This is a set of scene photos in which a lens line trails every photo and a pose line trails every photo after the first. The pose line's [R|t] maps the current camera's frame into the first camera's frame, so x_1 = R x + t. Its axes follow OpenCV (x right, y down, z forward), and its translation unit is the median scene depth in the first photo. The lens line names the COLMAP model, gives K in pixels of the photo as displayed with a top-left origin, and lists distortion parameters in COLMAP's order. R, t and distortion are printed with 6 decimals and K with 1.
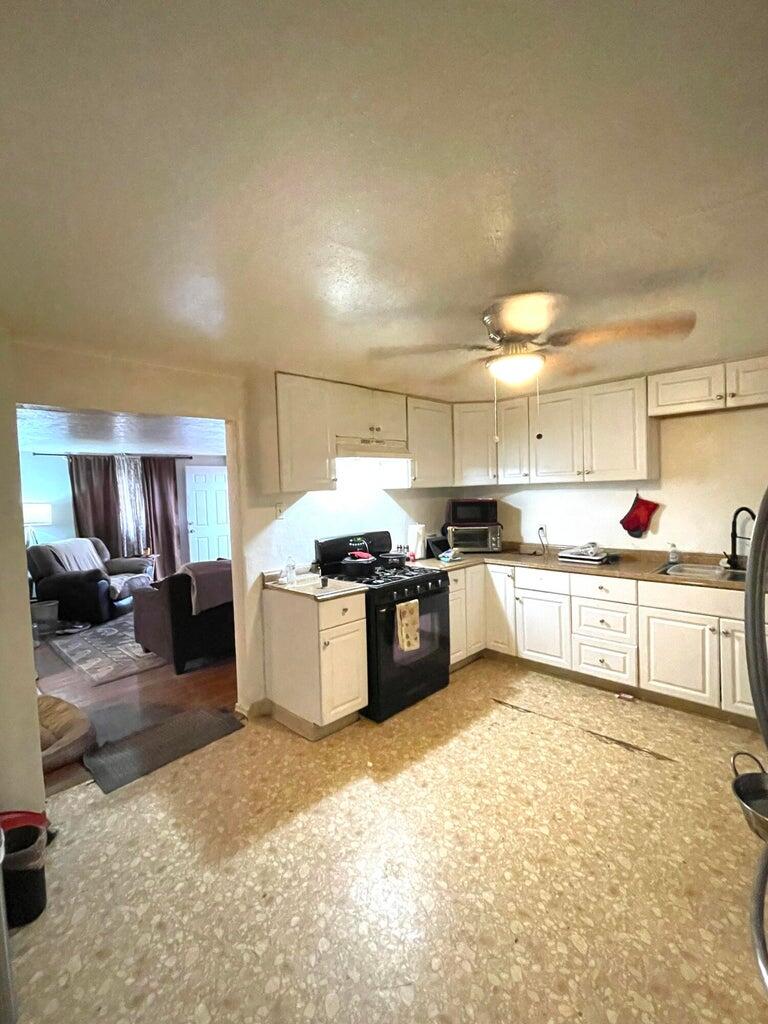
lens RADIAL K [[456.3, 0, 383.0], [0, 456.3, 504.7], [0, 0, 1]] dist [-0.002357, -0.001101]
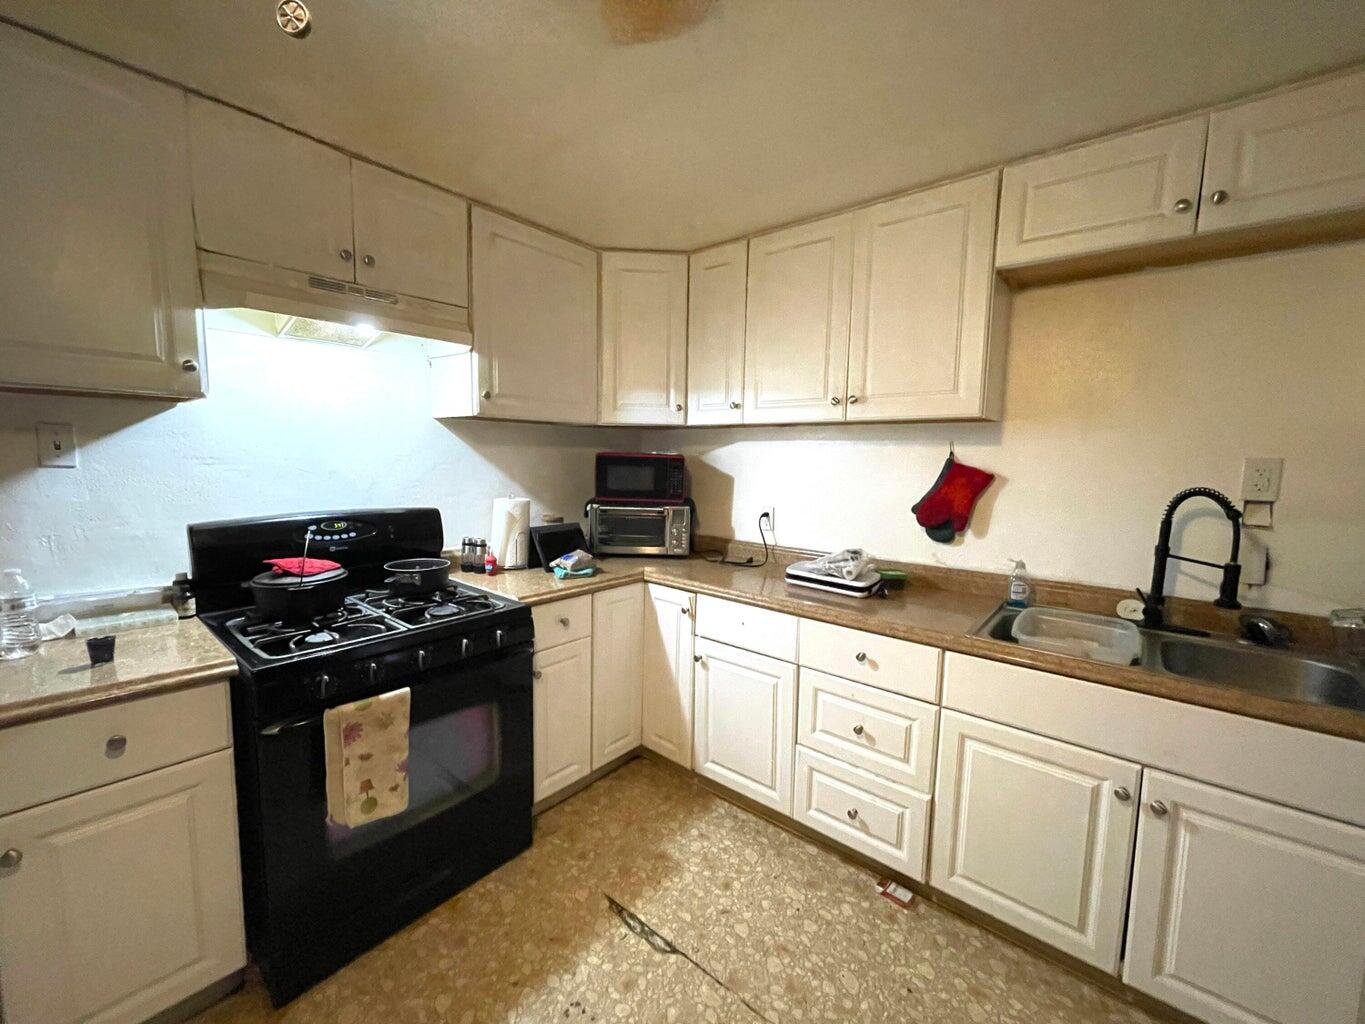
lens RADIAL K [[550.6, 0, 679.9], [0, 550.6, 518.7], [0, 0, 1]] dist [-0.000574, 0.000436]
pose [[0.994755, 0.036788, 0.095439, 0.226630], [-0.044634, 0.995680, 0.081423, 0.012243], [-0.092031, -0.085255, 0.992100, 0.457643]]
